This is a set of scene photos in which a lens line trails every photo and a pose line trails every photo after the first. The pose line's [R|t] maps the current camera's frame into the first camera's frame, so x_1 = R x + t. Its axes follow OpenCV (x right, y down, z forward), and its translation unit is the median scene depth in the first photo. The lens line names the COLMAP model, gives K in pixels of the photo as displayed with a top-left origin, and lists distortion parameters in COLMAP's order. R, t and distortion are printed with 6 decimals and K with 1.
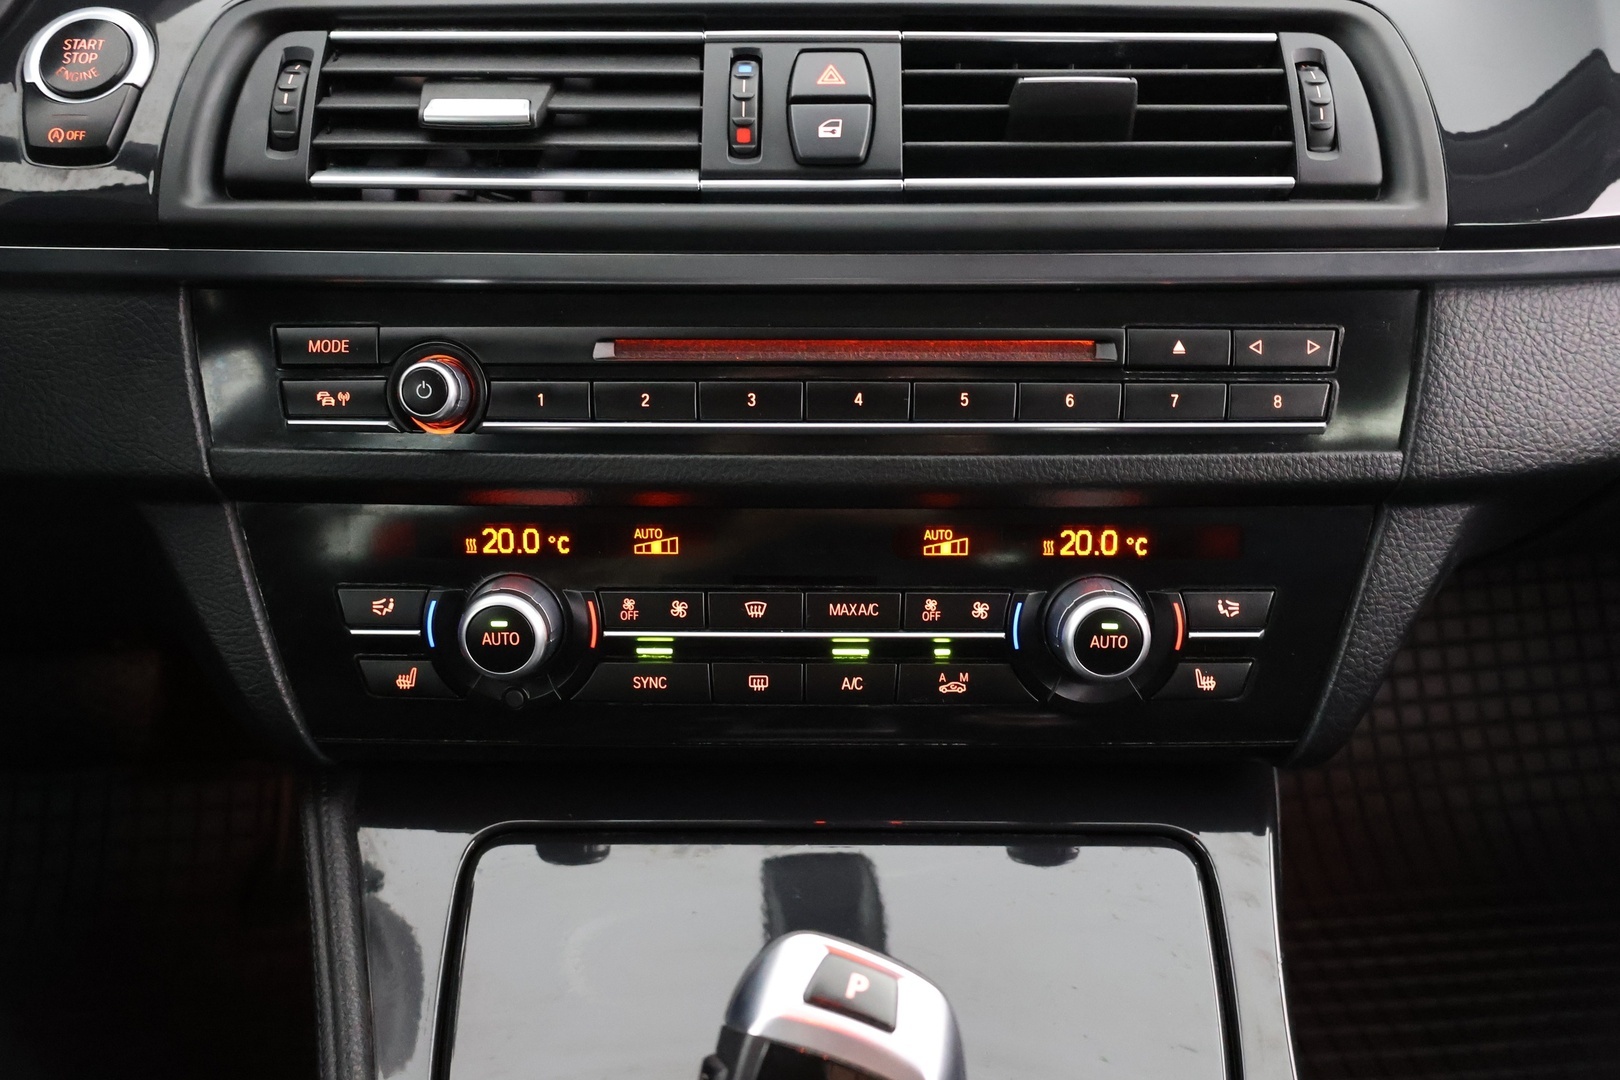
lens RADIAL K [[1476.5, 0, 811.1], [0, 1476.5, 546.7], [0, 0, 1]] dist [-0.009486, 0.000000]
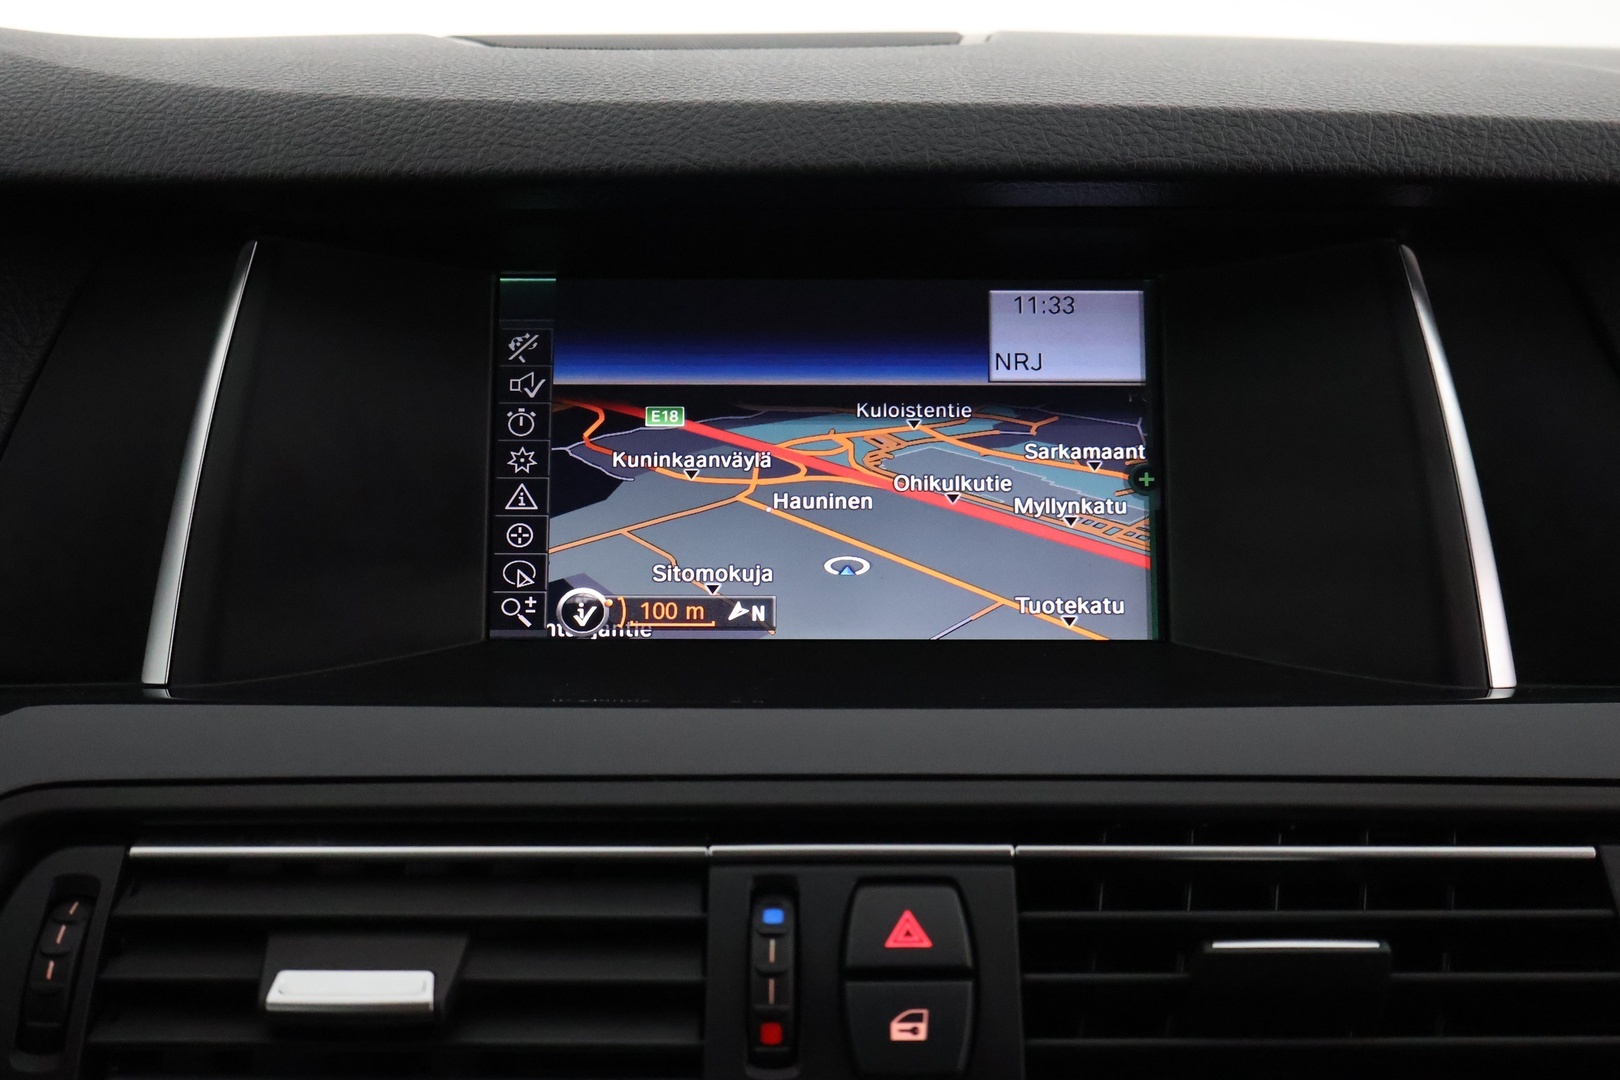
lens RADIAL K [[1958.5, 0, 808.6], [0, 1958.5, 539.0], [0, 0, 1]] dist [-0.007114, 0.000000]
pose [[0.999997, -0.001638, -0.001785, -0.027271], [0.001169, 0.971581, -0.236706, -0.277401], [0.002122, 0.236703, 0.971580, 0.134816]]
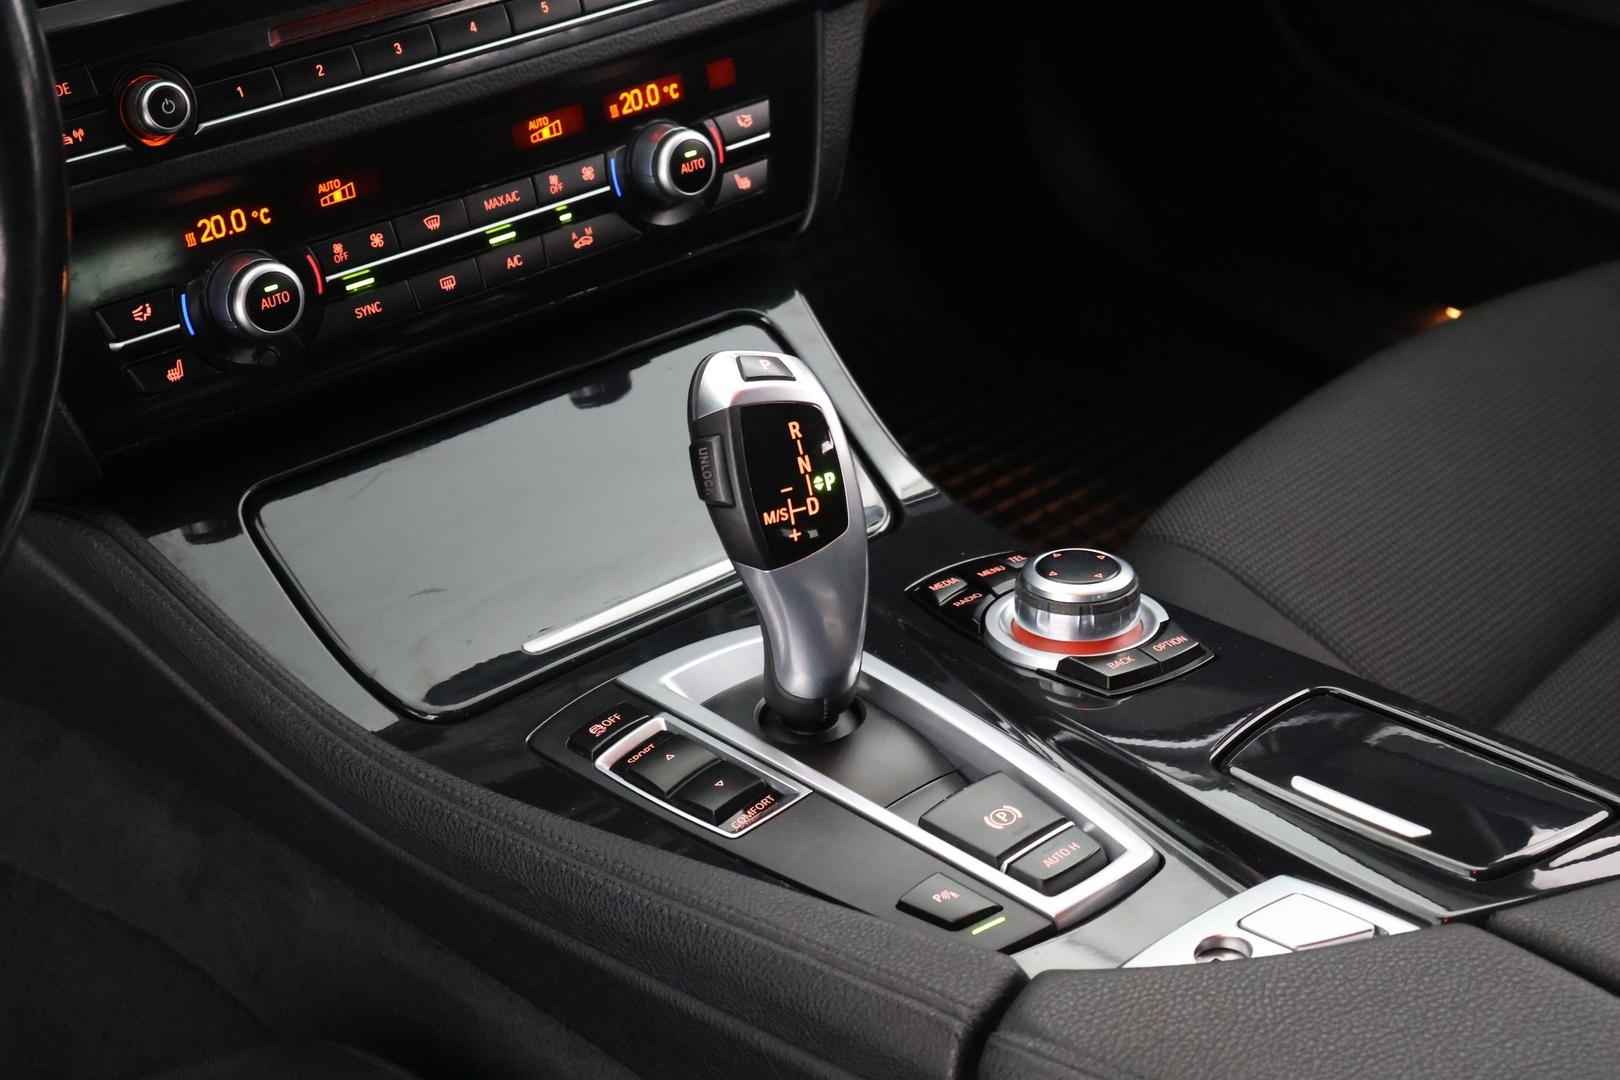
lens RADIAL K [[2786.7, 0, 807.0], [0, 2786.7, 529.9], [0, 0, 1]] dist [0.014986, 0.000000]
pose [[0.772920, -0.332194, 0.540594, -1.126931], [0.270971, 0.943209, 0.192176, -0.075516], [-0.573733, -0.002052, 0.819040, -1.033731]]
